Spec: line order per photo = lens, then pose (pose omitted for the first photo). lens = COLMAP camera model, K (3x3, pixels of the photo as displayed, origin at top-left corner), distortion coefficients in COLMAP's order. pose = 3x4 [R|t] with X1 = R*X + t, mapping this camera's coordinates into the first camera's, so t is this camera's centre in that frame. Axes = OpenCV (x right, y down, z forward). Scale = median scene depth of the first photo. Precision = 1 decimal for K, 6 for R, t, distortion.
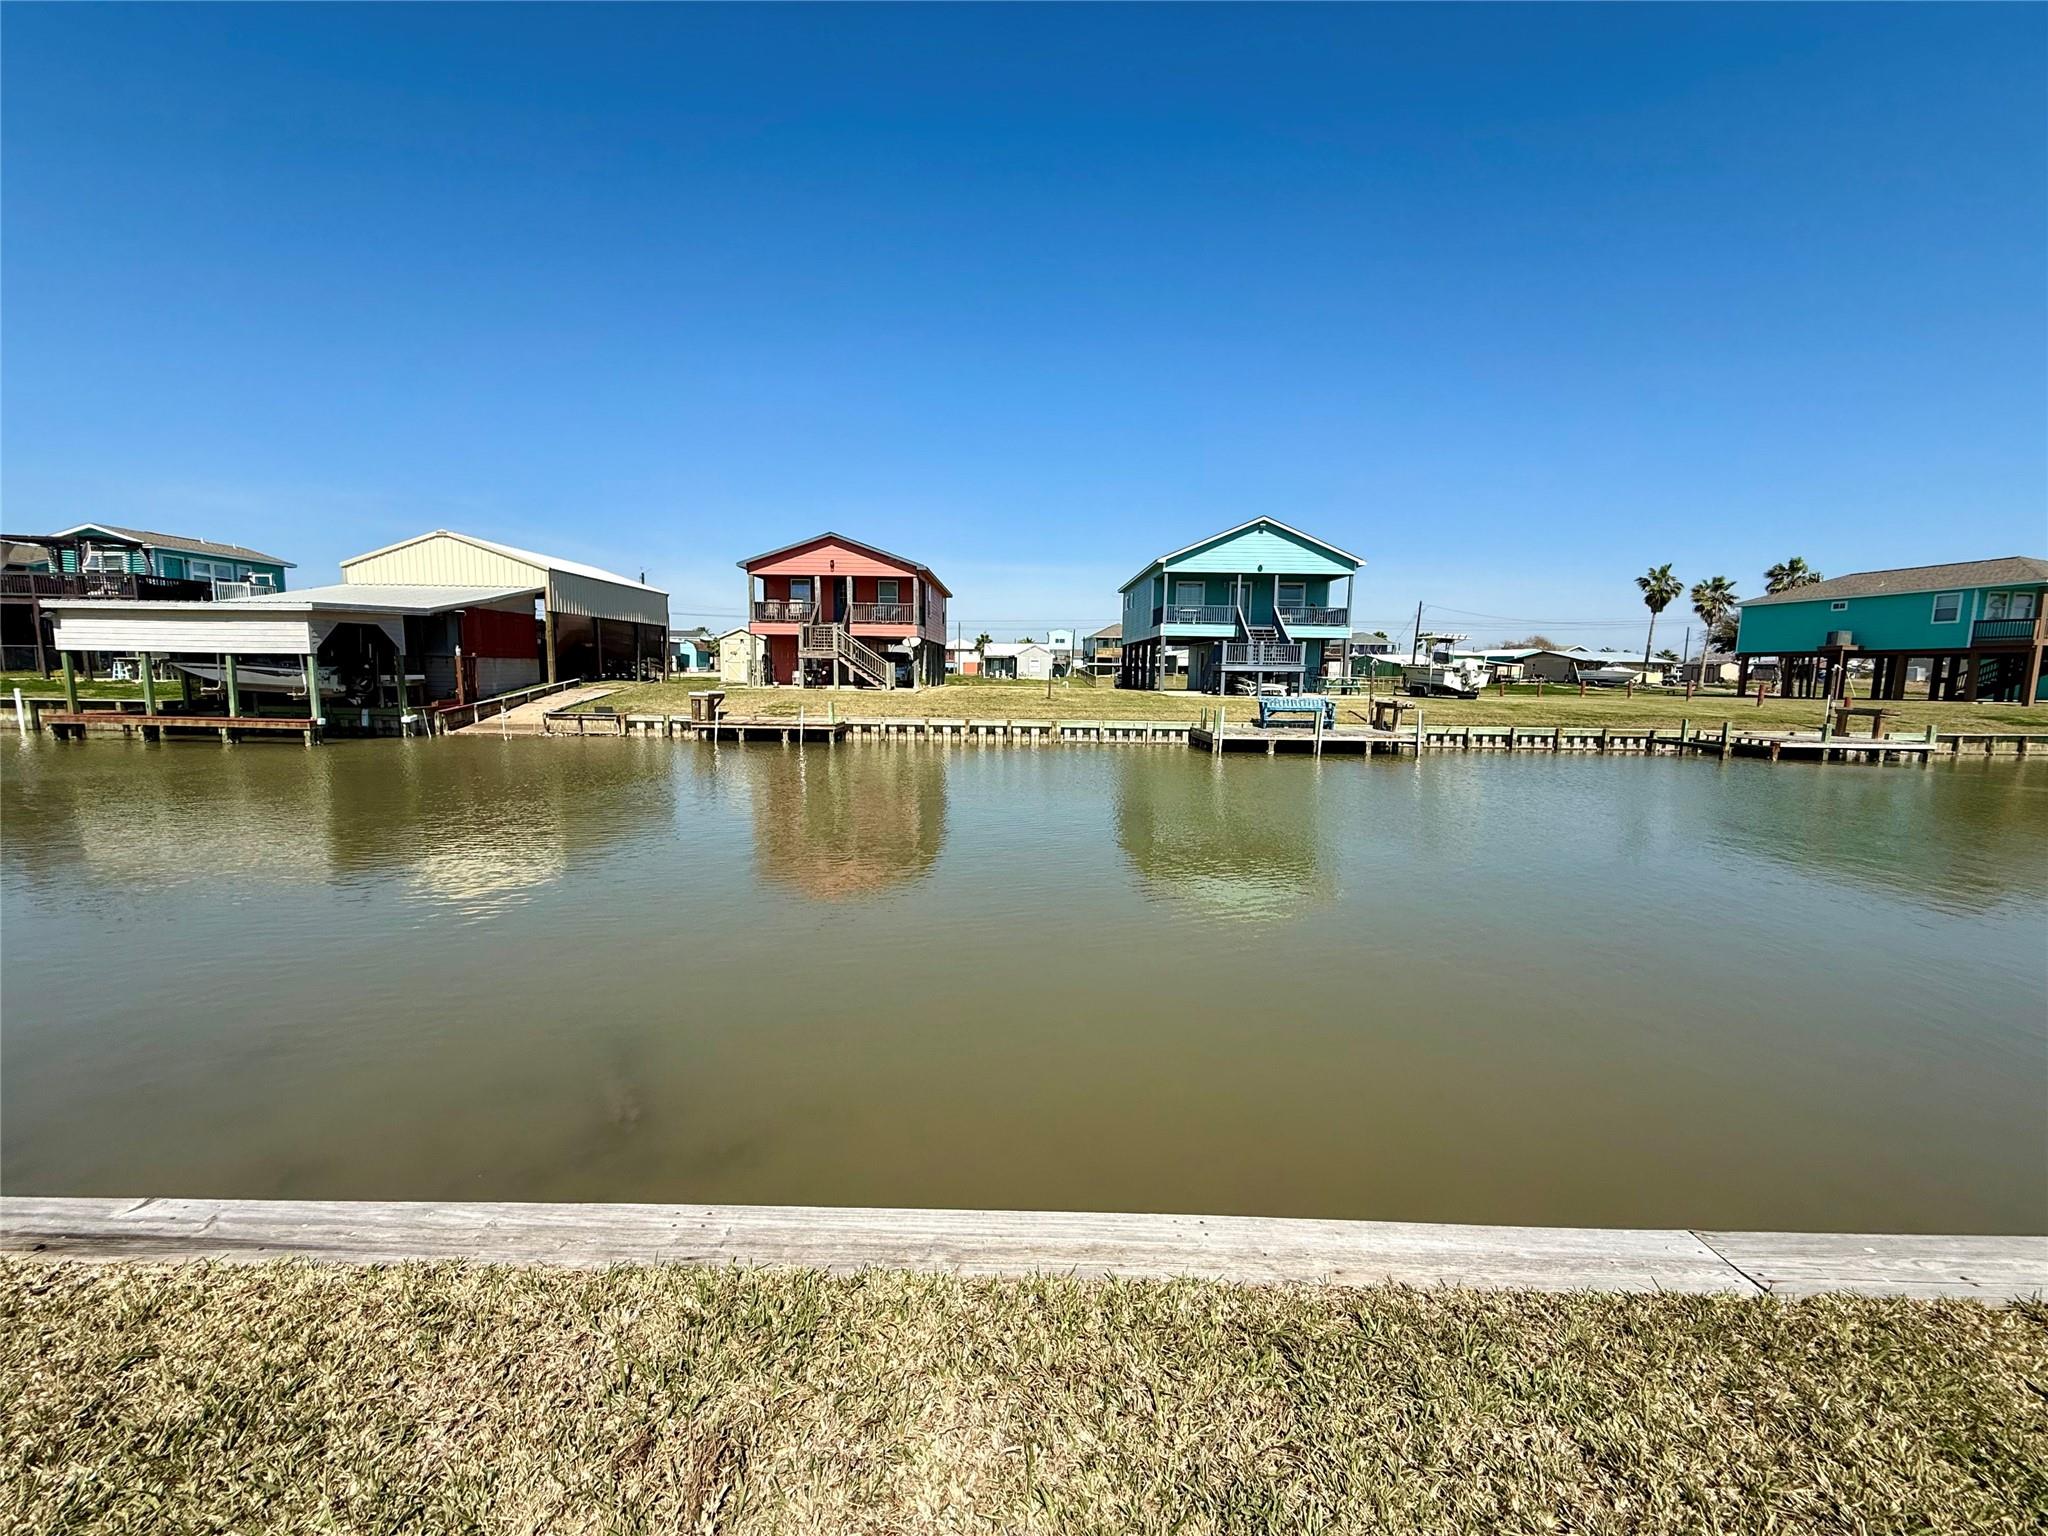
lens RADIAL K [[821.7, 0, 1024.0], [0, 821.7, 768.0], [0, 0, 1]] dist [0.001451, -0.000129]
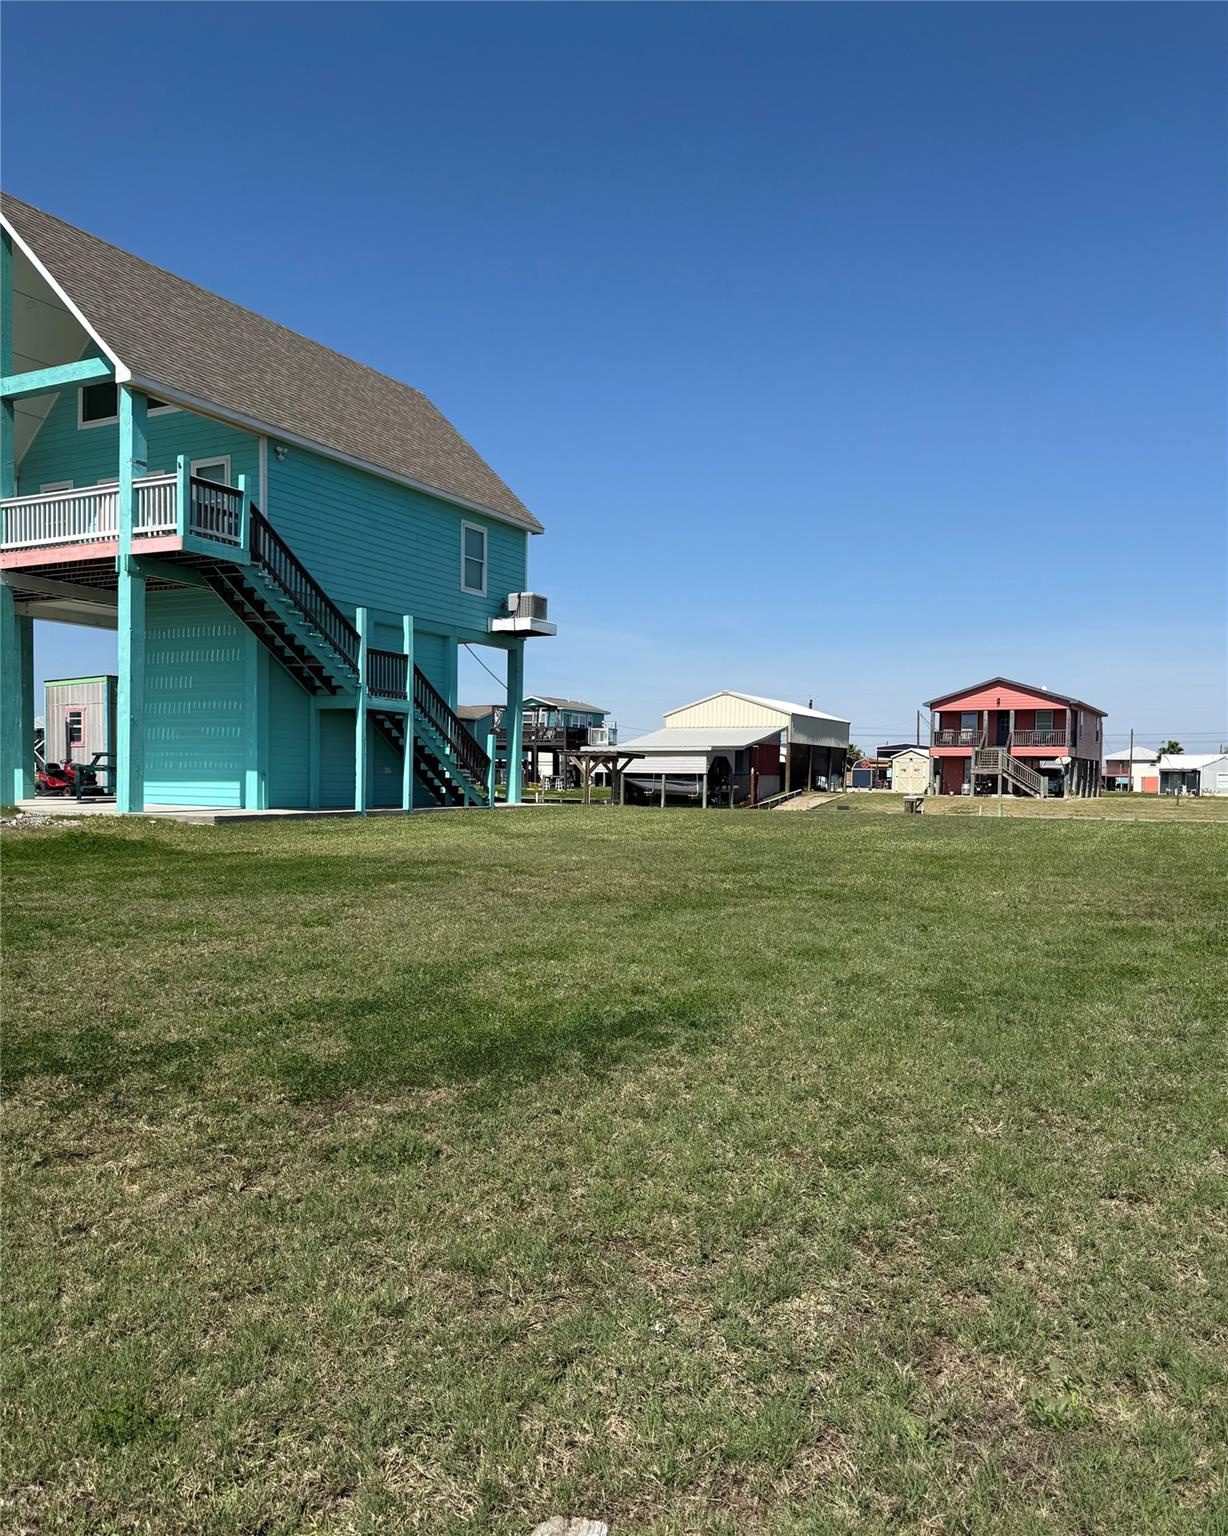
lens RADIAL K [[1128.1, 0, 610.7], [0, 1128.1, 832.8], [0, 0, 1]] dist [0.082562, -0.000544]
pose [[0.869586, 0.020077, -0.493373, 0.146413], [-0.059544, 0.996145, -0.064412, 0.128737], [0.490178, 0.085390, 0.867429, -0.981312]]
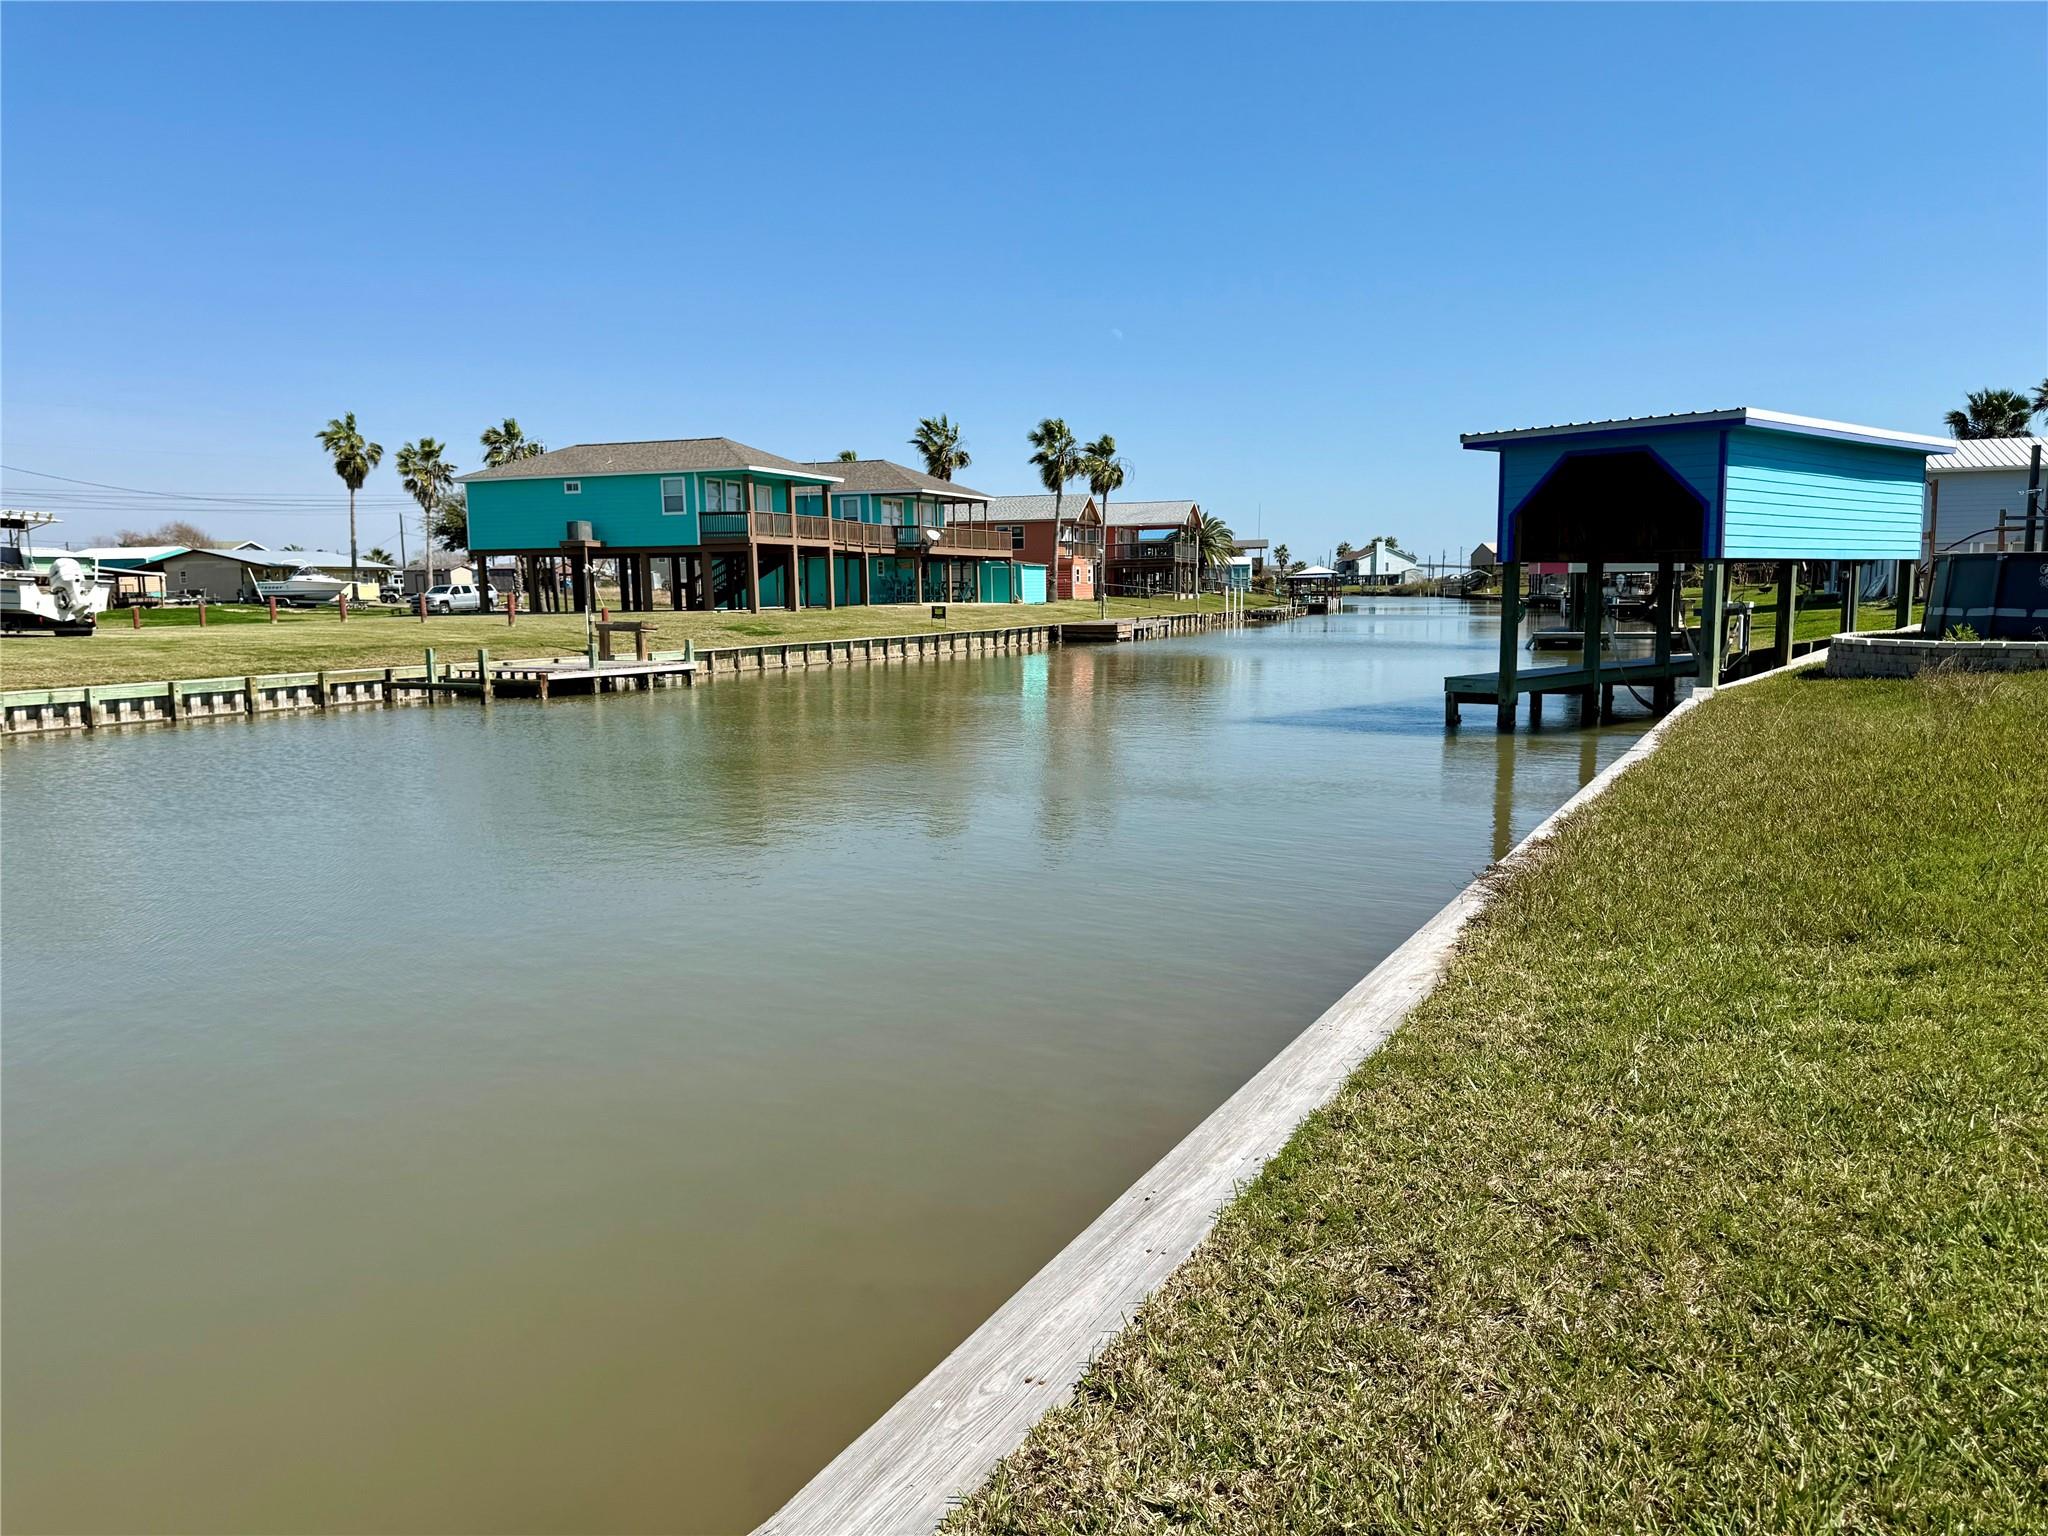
lens RADIAL K [[1425.8, 0, 1026.6], [0, 1425.8, 797.1], [0, 0, 1]] dist [0.095272, -0.152952]
pose [[0.474345, -0.147604, 0.867877, 0.012527], [0.123880, 0.987226, 0.100195, 0.001135], [-0.871579, 0.059986, 0.486571, 0.029725]]
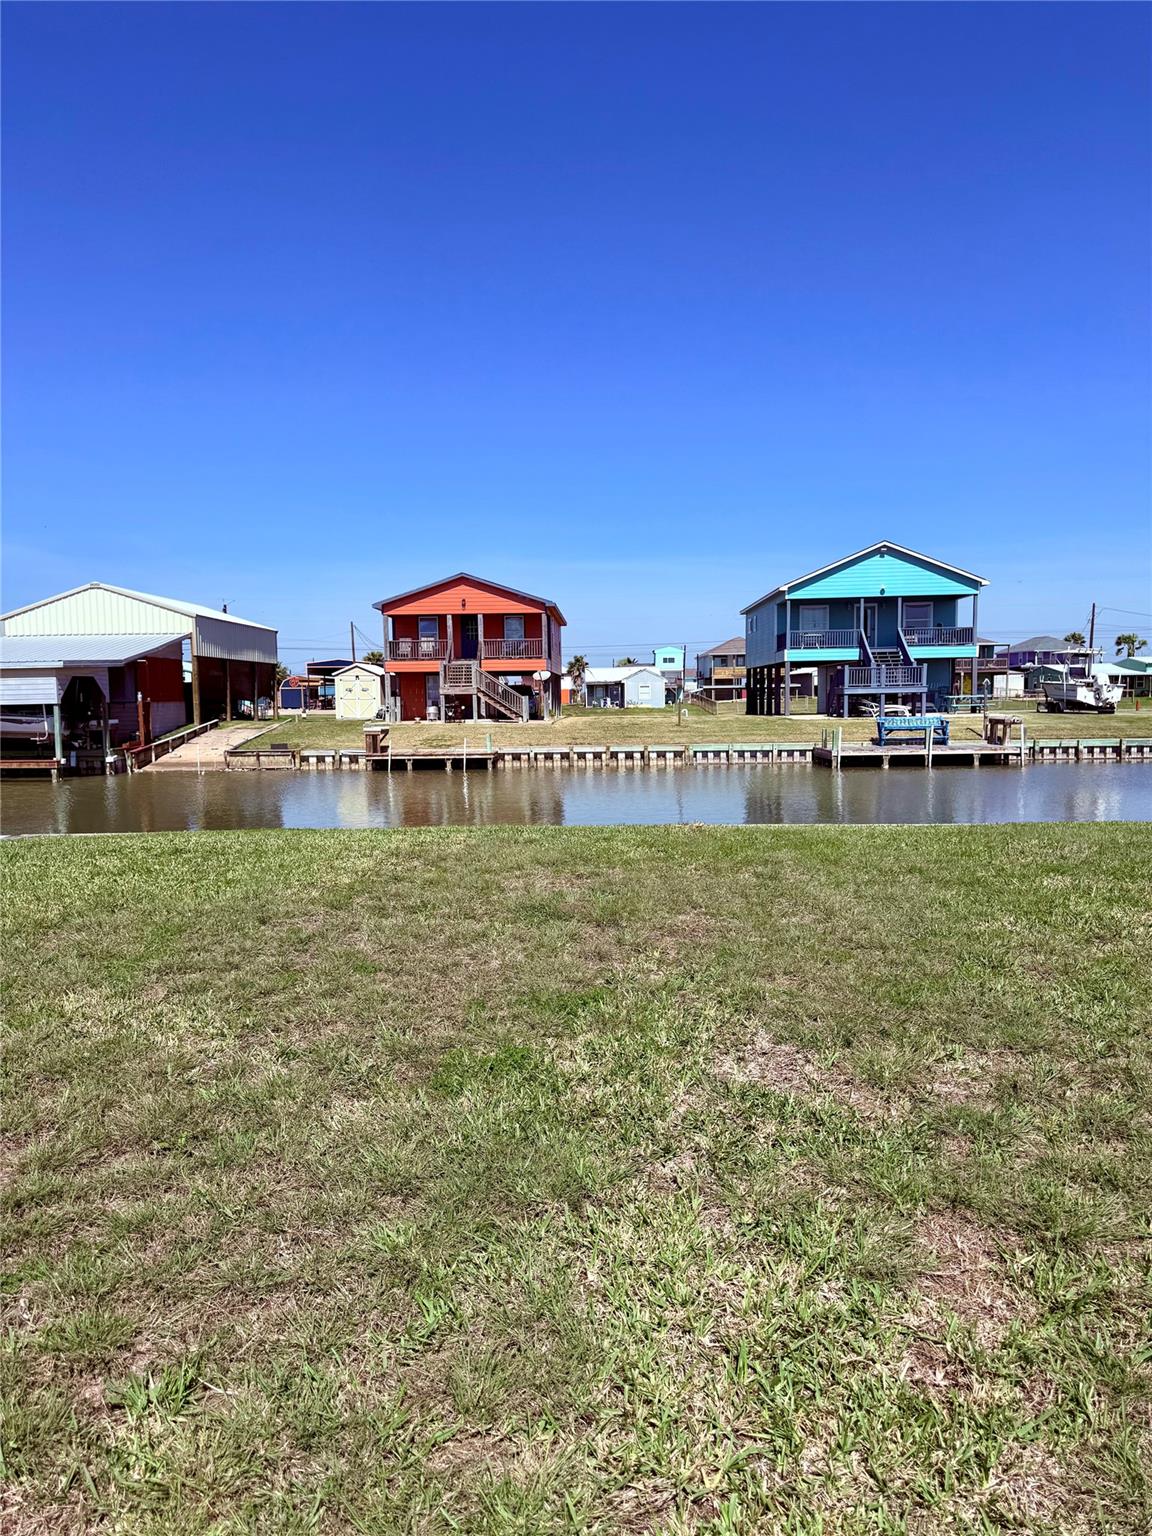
lens RADIAL K [[1069.4, 0, 576.0], [0, 1069.4, 768.0], [0, 0, 1]] dist [0.095272, -0.152952]
pose [[0.998838, -0.027521, -0.039570, -0.051461], [0.025432, 0.998304, -0.052363, 0.040994], [0.040944, 0.051296, 0.997844, -0.397337]]
